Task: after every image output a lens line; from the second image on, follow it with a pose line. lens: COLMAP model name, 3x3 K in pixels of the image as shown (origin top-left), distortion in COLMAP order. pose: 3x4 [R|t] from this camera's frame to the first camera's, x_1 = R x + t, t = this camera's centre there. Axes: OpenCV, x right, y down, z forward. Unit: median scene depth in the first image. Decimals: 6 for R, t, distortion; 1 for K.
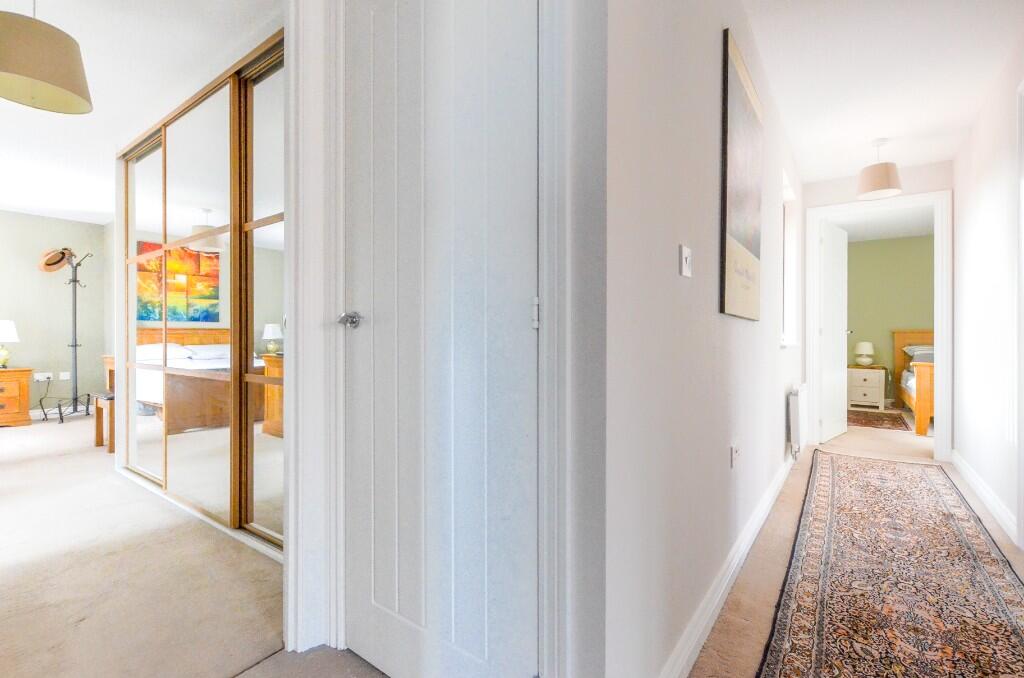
lens RADIAL K [[458.7, 0, 531.3], [0, 458.7, 336.5], [0, 0, 1]] dist [-0.000515, -0.000590]
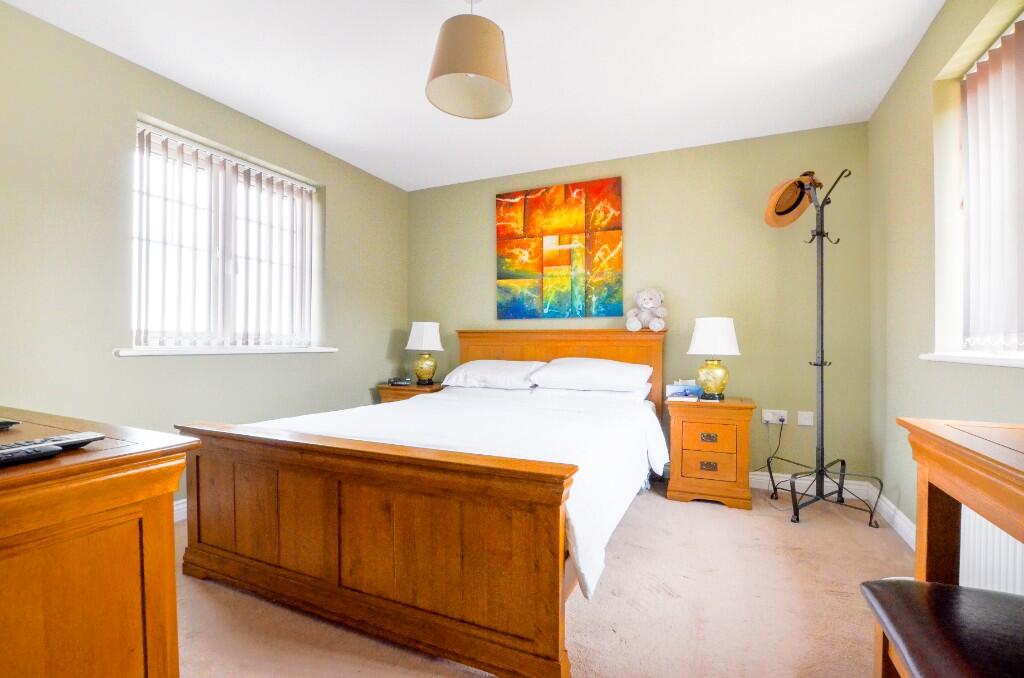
lens RADIAL K [[455.6, 0, 527.6], [0, 455.6, 342.7], [0, 0, 1]] dist [-0.001136, -0.000588]
pose [[0.203715, 0.000124, -0.979030, -0.577712], [-0.006531, 0.999978, -0.001233, -0.002617], [0.979008, 0.006645, 0.203712, 0.589279]]
